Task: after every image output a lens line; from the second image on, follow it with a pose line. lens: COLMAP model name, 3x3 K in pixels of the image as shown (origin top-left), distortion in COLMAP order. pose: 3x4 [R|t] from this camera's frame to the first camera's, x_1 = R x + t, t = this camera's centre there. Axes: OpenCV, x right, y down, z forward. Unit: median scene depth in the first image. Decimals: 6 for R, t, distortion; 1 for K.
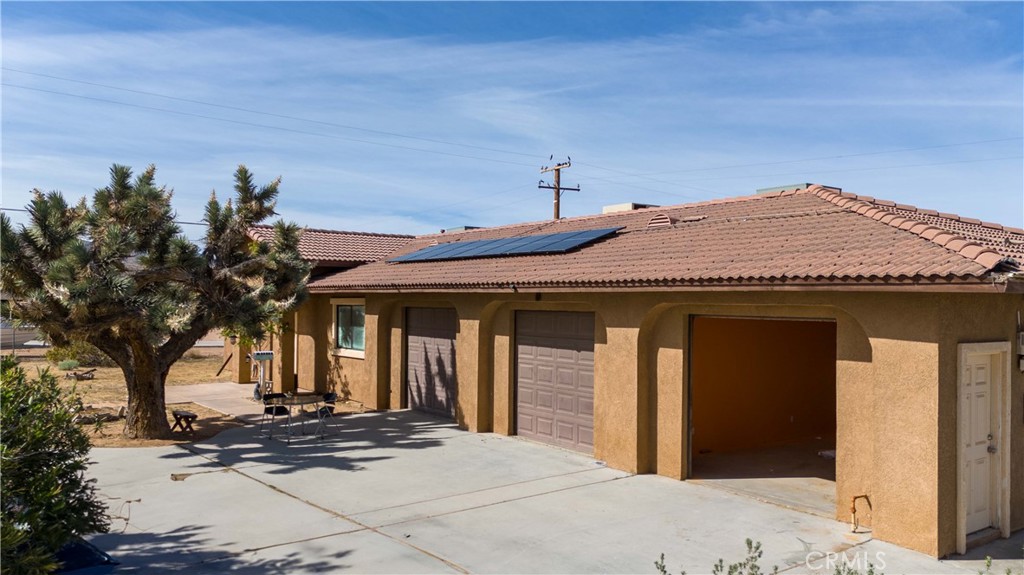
lens RADIAL K [[766.8, 0, 506.8], [0, 766.8, 270.2], [0, 0, 1]] dist [0.082748, -0.088636]
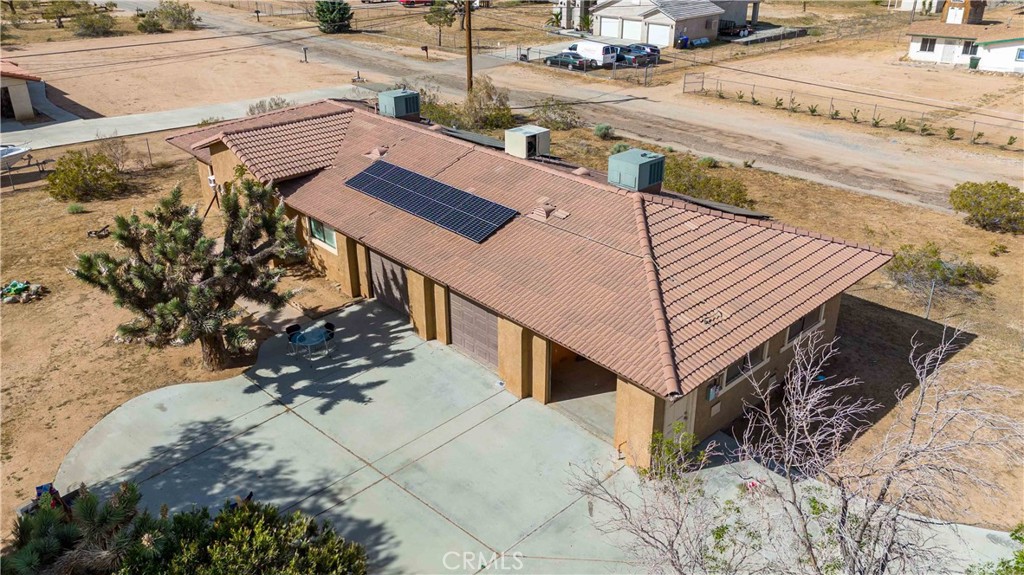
lens RADIAL K [[766.8, 0, 506.8], [0, 766.8, 270.2], [0, 0, 1]] dist [0.082748, -0.088636]
pose [[0.994081, -0.065251, 0.086864, -0.002221], [0.016722, 0.881912, 0.471118, -0.653781], [-0.107347, -0.466877, 0.877783, -0.337711]]
